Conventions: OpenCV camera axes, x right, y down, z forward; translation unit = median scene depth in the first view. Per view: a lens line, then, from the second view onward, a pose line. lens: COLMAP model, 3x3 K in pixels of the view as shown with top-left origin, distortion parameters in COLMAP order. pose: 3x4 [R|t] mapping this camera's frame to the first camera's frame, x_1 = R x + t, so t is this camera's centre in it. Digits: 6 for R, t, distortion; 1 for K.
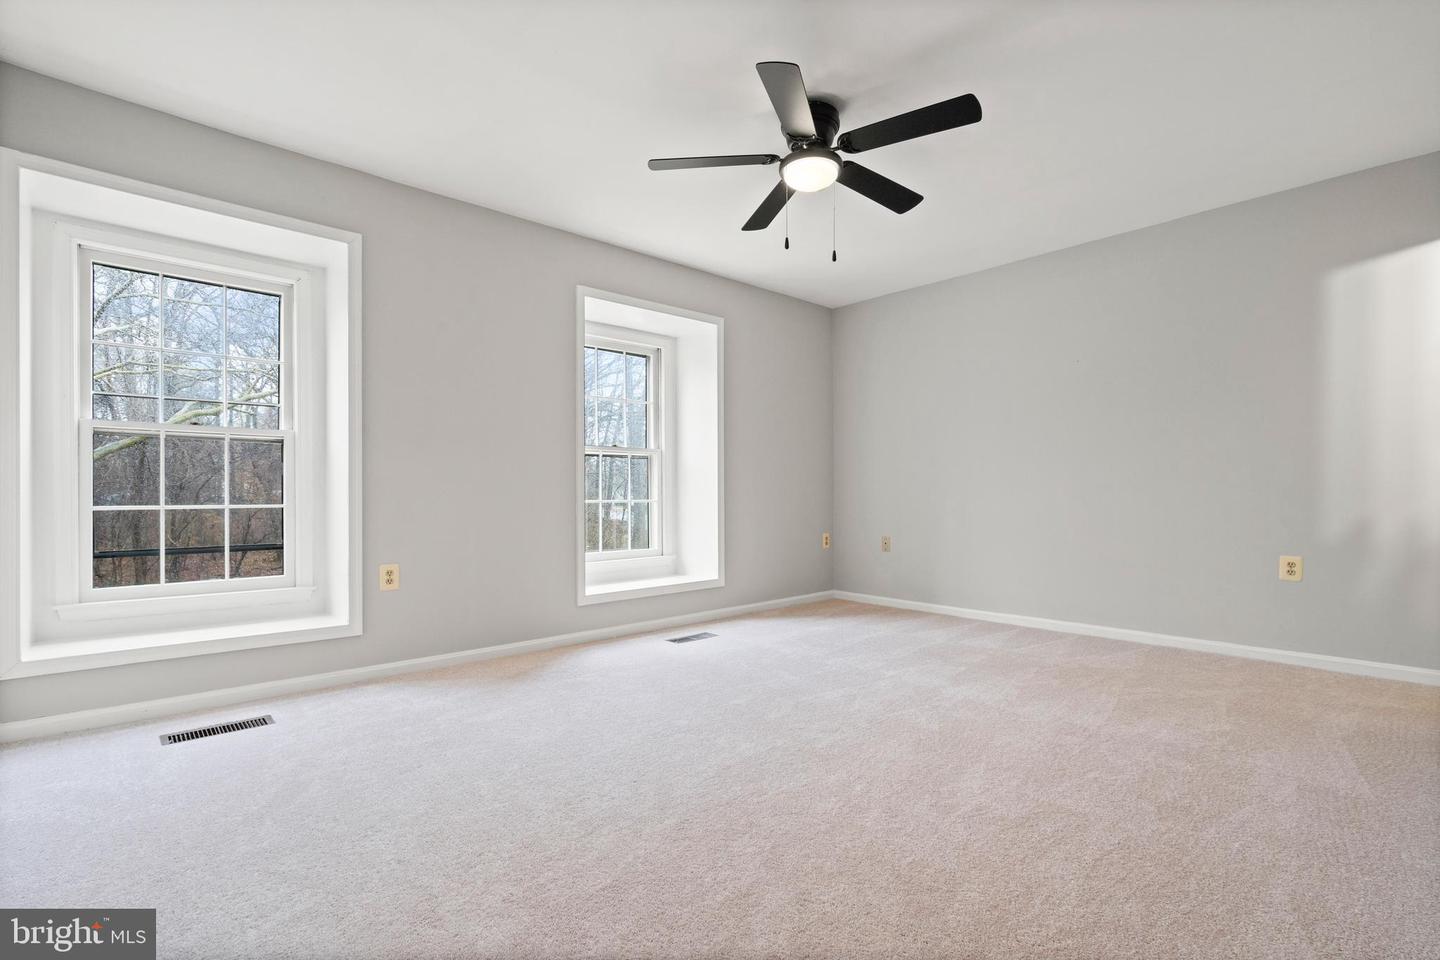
lens RADIAL K [[661.2, 0, 719.8], [0, 661.2, 486.8], [0, 0, 1]] dist [-0.001692, -0.000082]
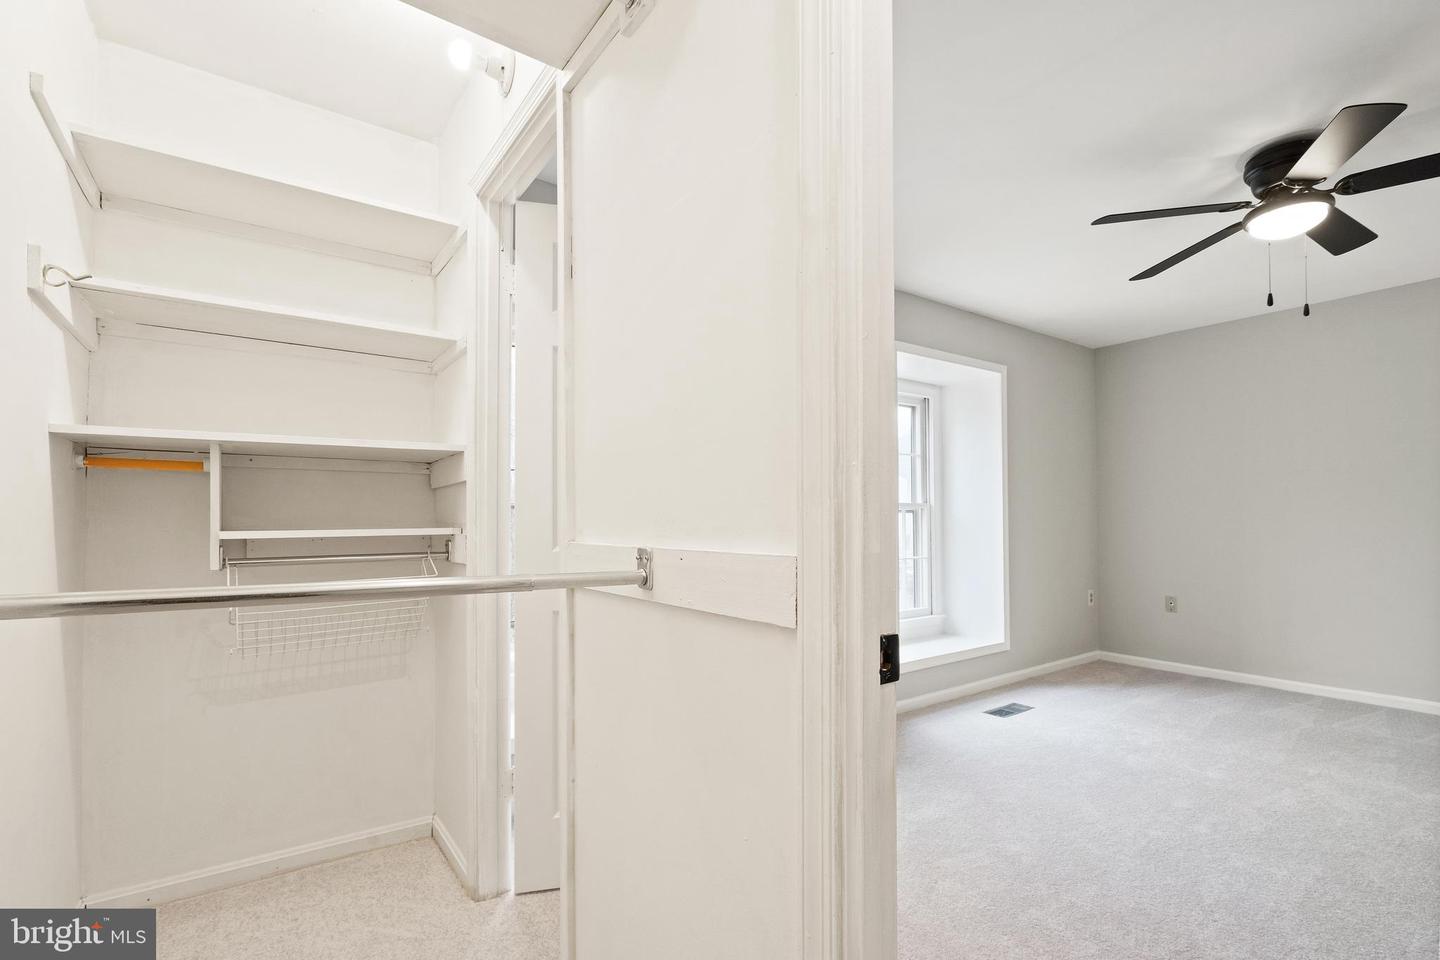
lens RADIAL K [[664.1, 0, 718.7], [0, 664.1, 508.2], [0, 0, 1]] dist [-0.000328, -0.000181]
pose [[0.993526, -0.003905, -0.113537, -0.286320], [0.003196, 0.999974, -0.006427, -0.045350], [0.113559, 0.006022, 0.993513, 0.010662]]
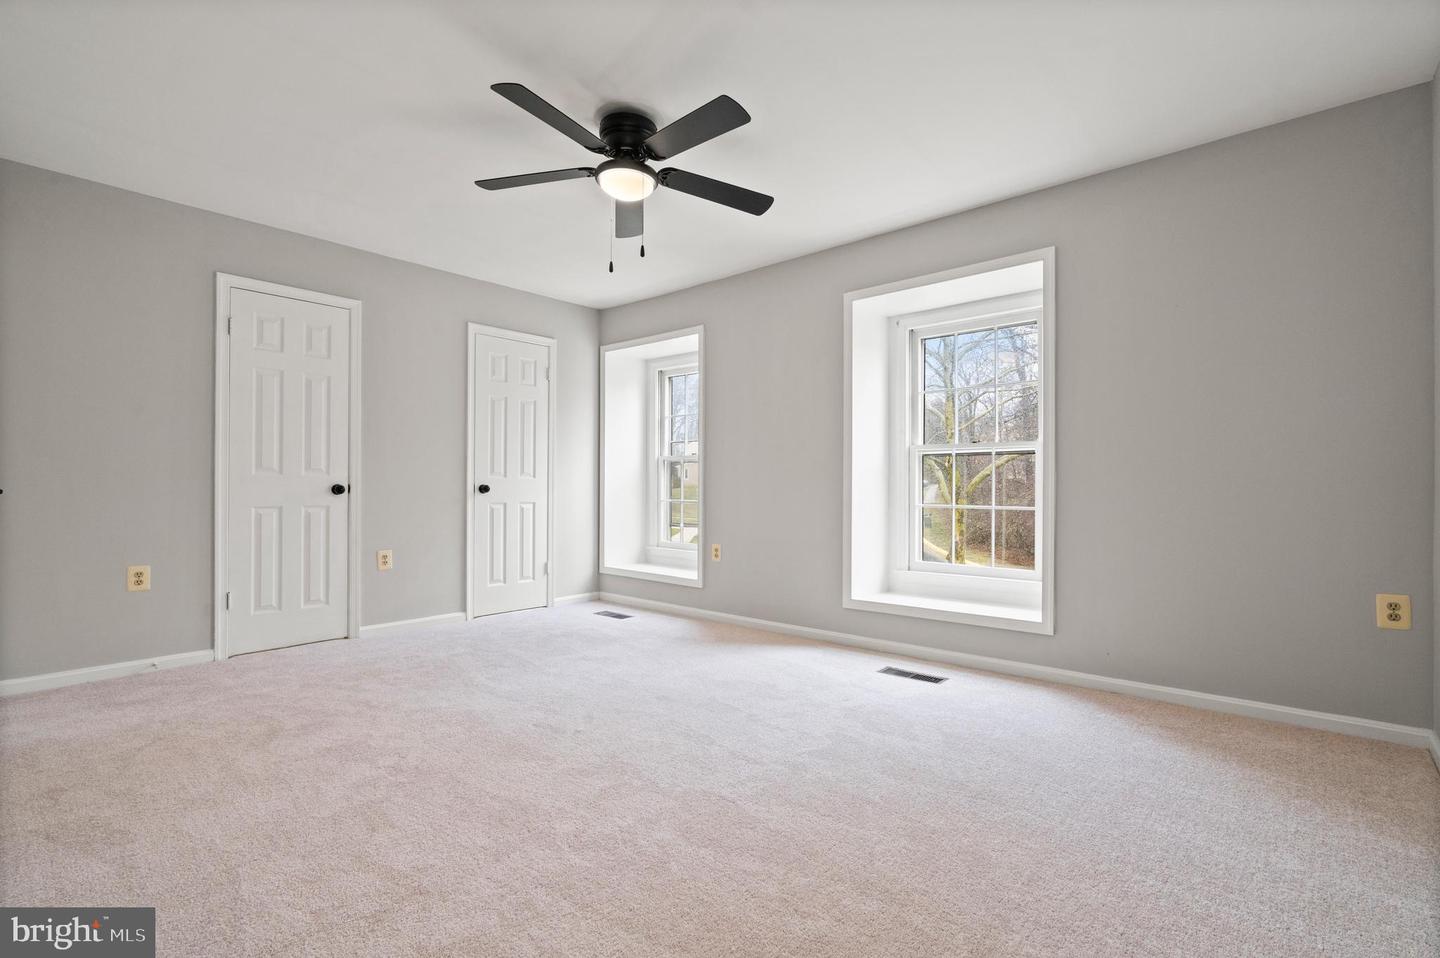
lens RADIAL K [[661.2, 0, 719.8], [0, 661.2, 485.8], [0, 0, 1]] dist [-0.001692, -0.000082]
pose [[0.115887, -0.008278, -0.993228, 0.626317], [-0.002287, 0.999960, -0.008600, 0.001401], [0.993260, 0.003268, 0.115864, 0.556614]]
